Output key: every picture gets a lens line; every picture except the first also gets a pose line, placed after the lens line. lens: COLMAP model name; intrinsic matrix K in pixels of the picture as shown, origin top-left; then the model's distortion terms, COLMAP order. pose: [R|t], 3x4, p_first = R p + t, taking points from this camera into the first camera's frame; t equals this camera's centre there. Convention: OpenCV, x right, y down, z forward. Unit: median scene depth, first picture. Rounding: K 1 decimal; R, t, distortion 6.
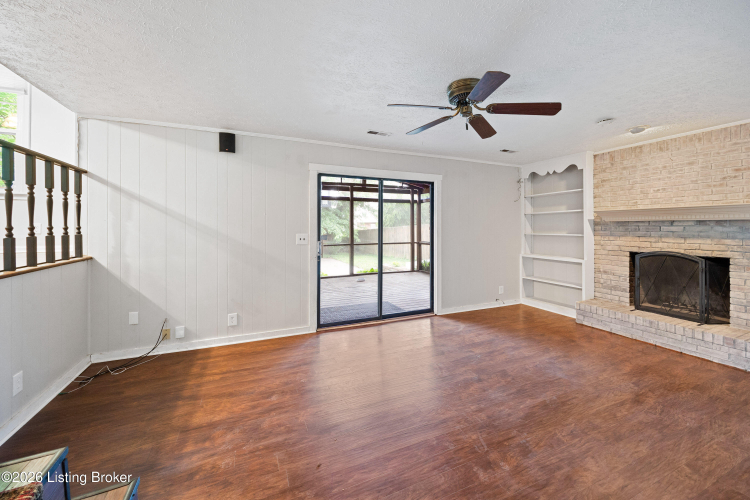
lens RADIAL K [[300.3, 0, 379.4], [0, 300.3, 225.3], [0, 0, 1]] dist [-0.001408, -0.000120]
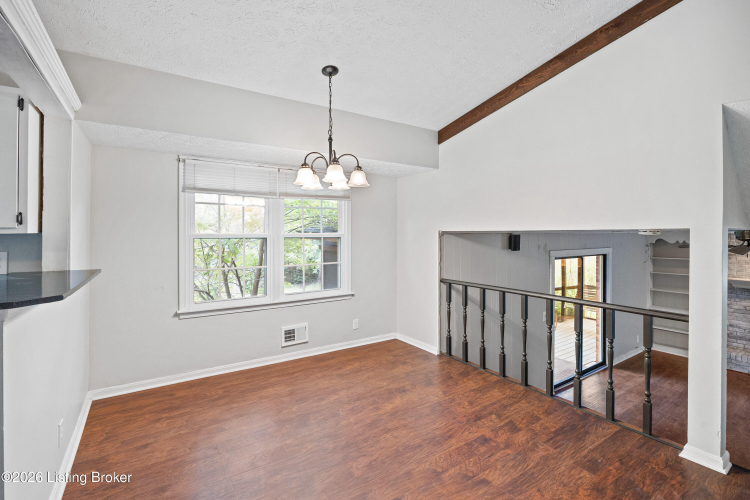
lens RADIAL K [[353.1, 0, 376.9], [0, 353.1, 234.8], [0, 0, 1]] dist [-0.002570, -0.000542]
pose [[0.984557, -0.004847, 0.174996, -1.194737], [0.003809, 0.999973, 0.006266, -0.294270], [-0.175022, -0.005502, 0.984549, -0.270819]]
